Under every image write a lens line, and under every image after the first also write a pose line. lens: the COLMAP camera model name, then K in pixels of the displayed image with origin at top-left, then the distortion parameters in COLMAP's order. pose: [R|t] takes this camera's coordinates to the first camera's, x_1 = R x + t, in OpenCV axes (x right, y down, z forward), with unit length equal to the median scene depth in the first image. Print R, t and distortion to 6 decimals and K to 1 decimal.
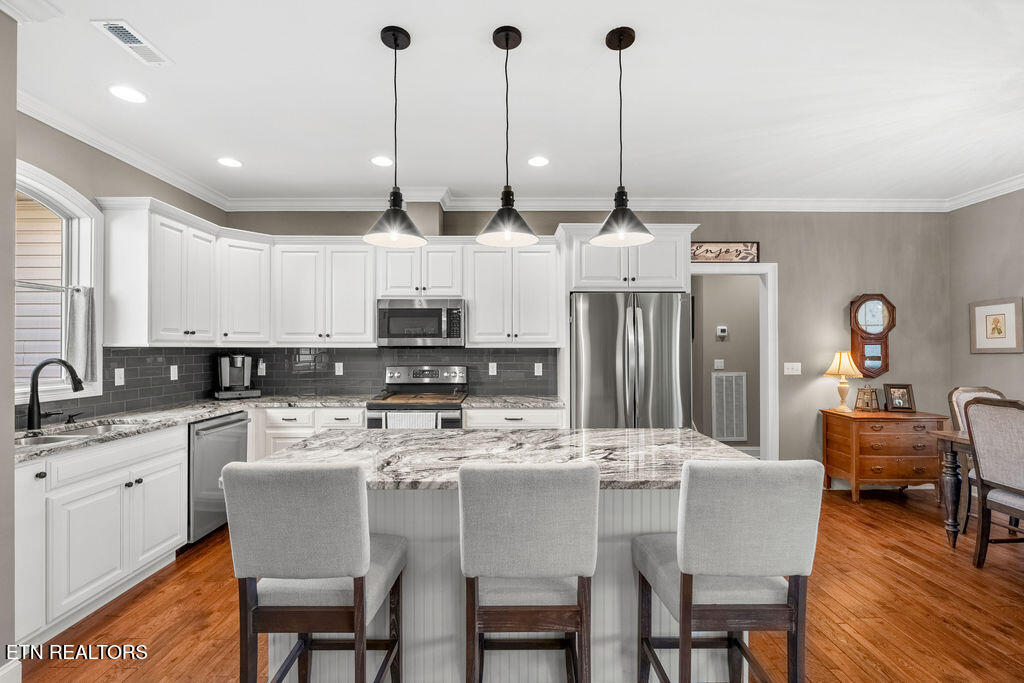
lens RADIAL K [[452.9, 0, 510.1], [0, 452.9, 345.5], [0, 0, 1]] dist [-0.002200, -0.000194]
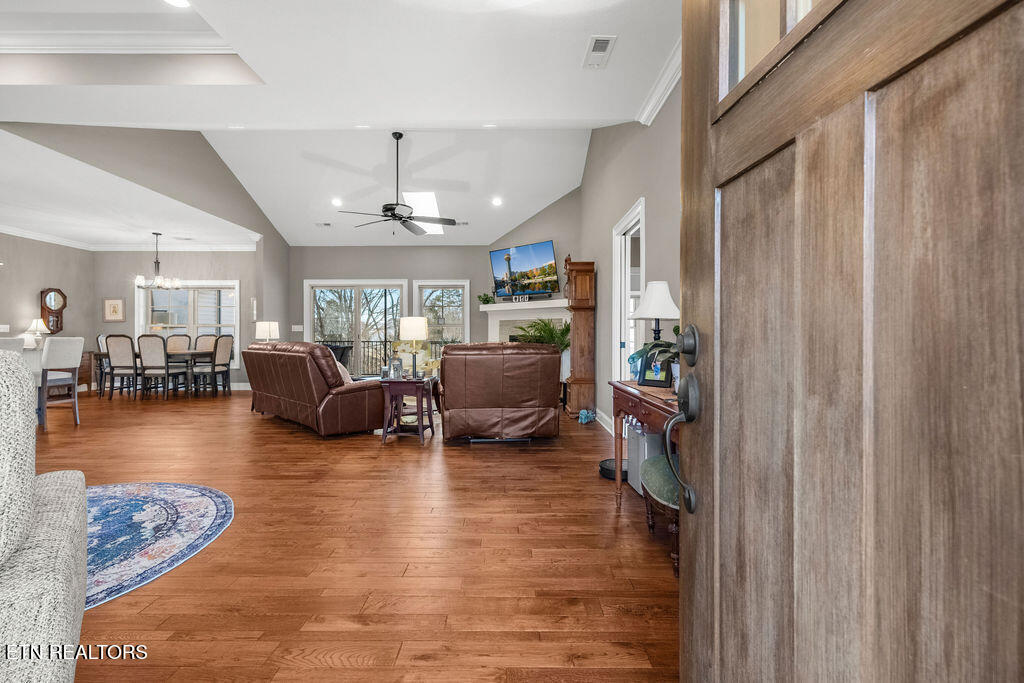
lens RADIAL K [[452.9, 0, 515.3], [0, 452.9, 336.5], [0, 0, 1]] dist [-0.002200, -0.000194]
pose [[0.005605, 0.001519, 0.999983, -1.127617], [-0.006703, 0.999976, -0.001481, 0.078803], [-0.999962, -0.006695, 0.005615, -0.977692]]
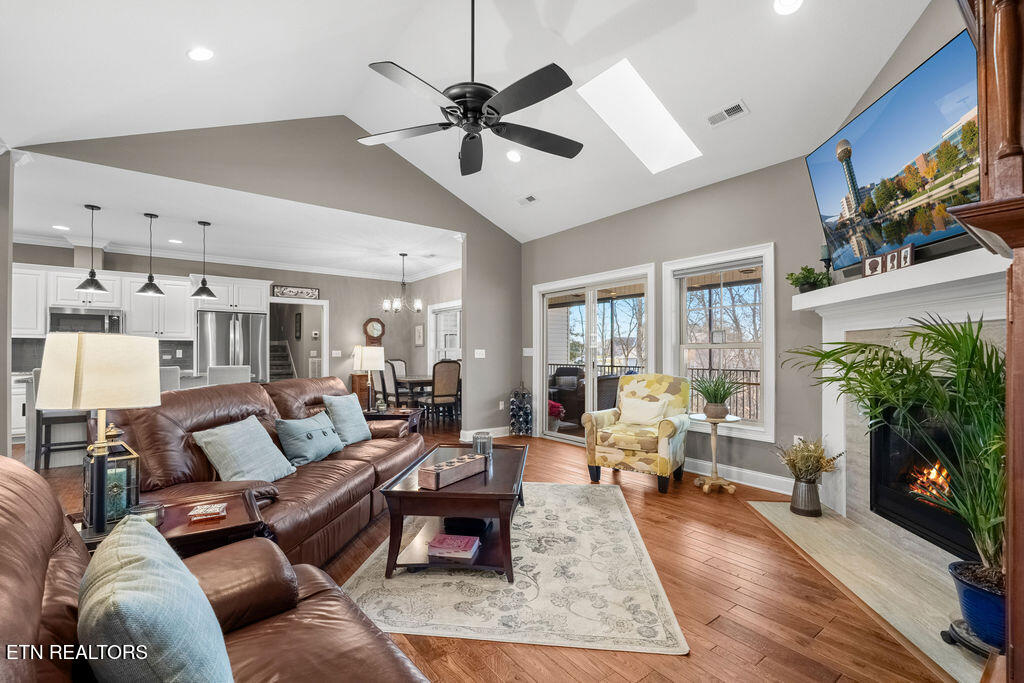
lens RADIAL K [[452.9, 0, 514.2], [0, 452.9, 346.6], [0, 0, 1]] dist [-0.002200, -0.000194]
pose [[0.788437, 0.009432, 0.615044, 0.012397], [-0.002833, 0.999928, -0.011703, 0.046392], [-0.615109, 0.007484, 0.788406, -1.184013]]
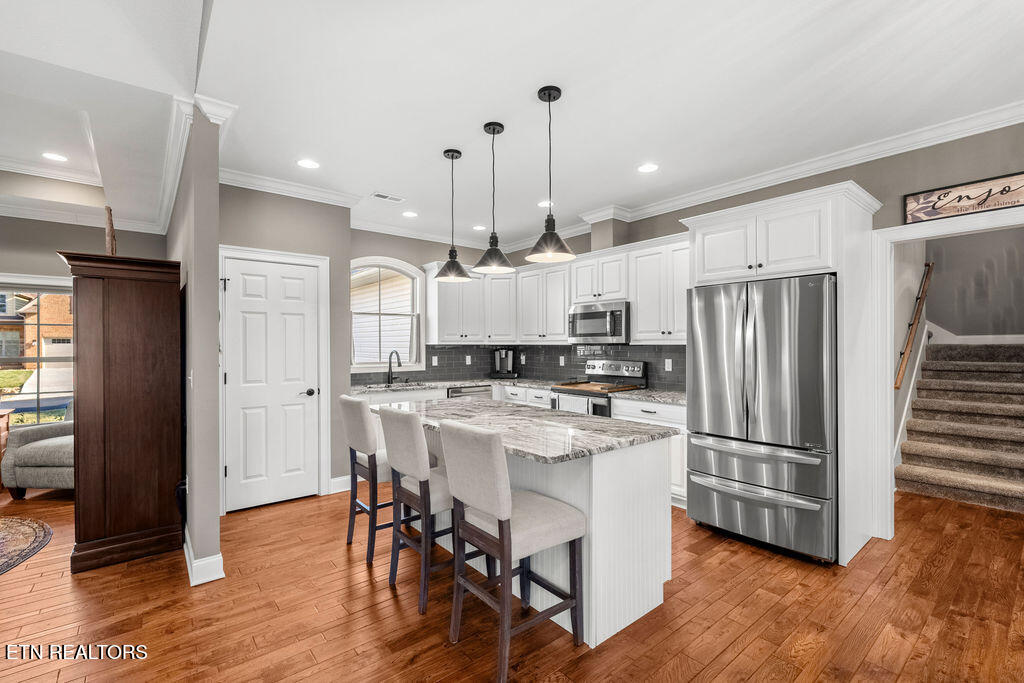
lens RADIAL K [[452.9, 0, 510.2], [0, 452.9, 344.6], [0, 0, 1]] dist [-0.002200, -0.000194]
pose [[0.625799, -0.001824, -0.779982, 0.596679], [0.007829, 0.999962, 0.003944, -0.001922], [0.779945, -0.008575, 0.625789, 0.075219]]
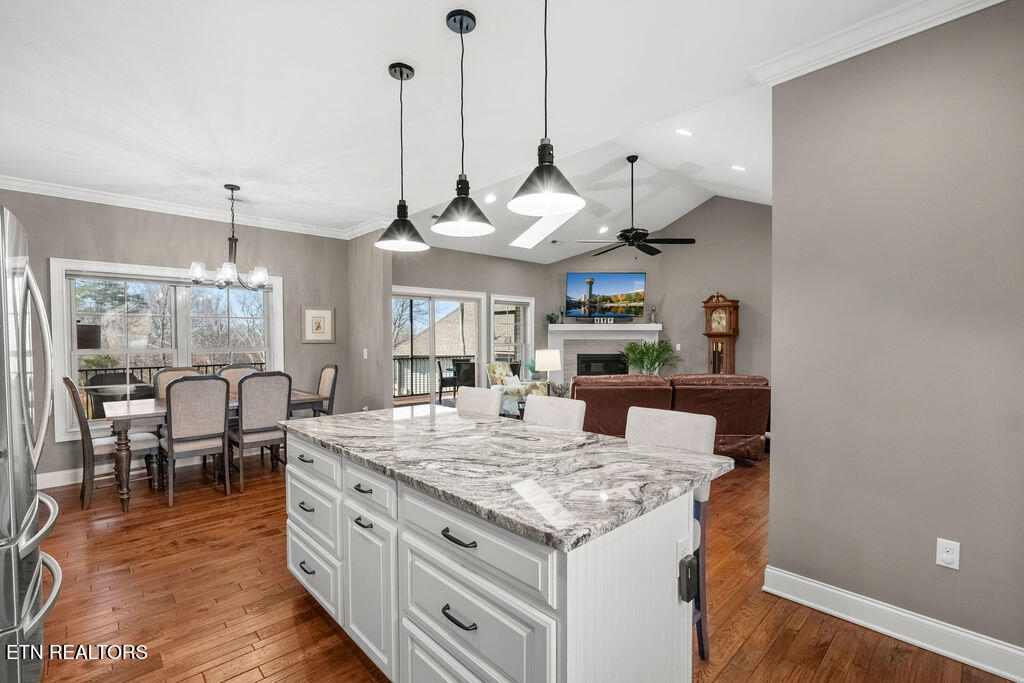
lens RADIAL K [[452.9, 0, 503.9], [0, 452.9, 344.4], [0, 0, 1]] dist [-0.002200, -0.000194]
pose [[-0.674872, -0.005323, 0.737915, -0.421160], [0.001278, 0.999964, 0.008382, 0.006404], [-0.737934, 0.006600, -0.674841, 0.841592]]
